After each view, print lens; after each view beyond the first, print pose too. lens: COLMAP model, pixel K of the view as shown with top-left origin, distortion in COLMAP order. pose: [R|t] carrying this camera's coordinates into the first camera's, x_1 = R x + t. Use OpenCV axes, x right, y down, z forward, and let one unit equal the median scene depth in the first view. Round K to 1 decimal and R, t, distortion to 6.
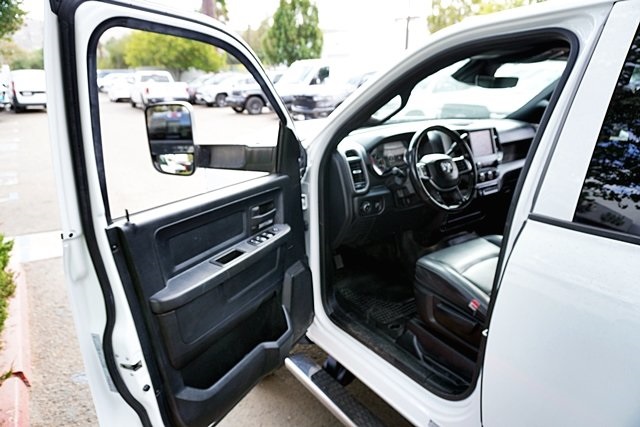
lens RADIAL K [[427.6, 0, 320.0], [0, 427.6, 213.5], [0, 0, 1]] dist [-0.050969, 0.034480]
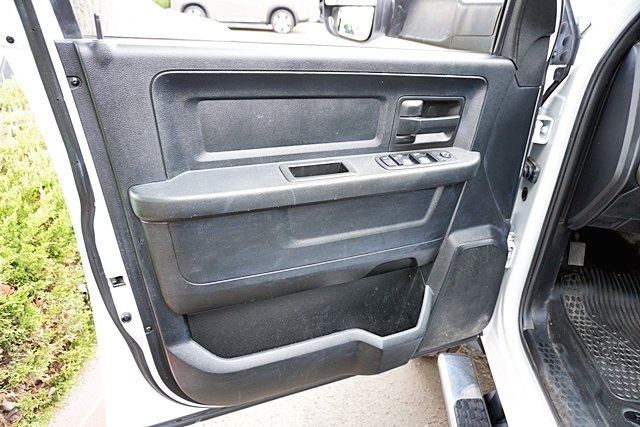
lens RADIAL K [[427.6, 0, 320.0], [0, 427.6, 213.5], [0, 0, 1]] dist [-0.050969, 0.034480]
pose [[0.760226, 0.341190, -0.552852, 0.098092], [-0.246281, 0.938826, 0.240731, 0.017665], [0.601167, -0.046853, 0.797749, 0.474453]]
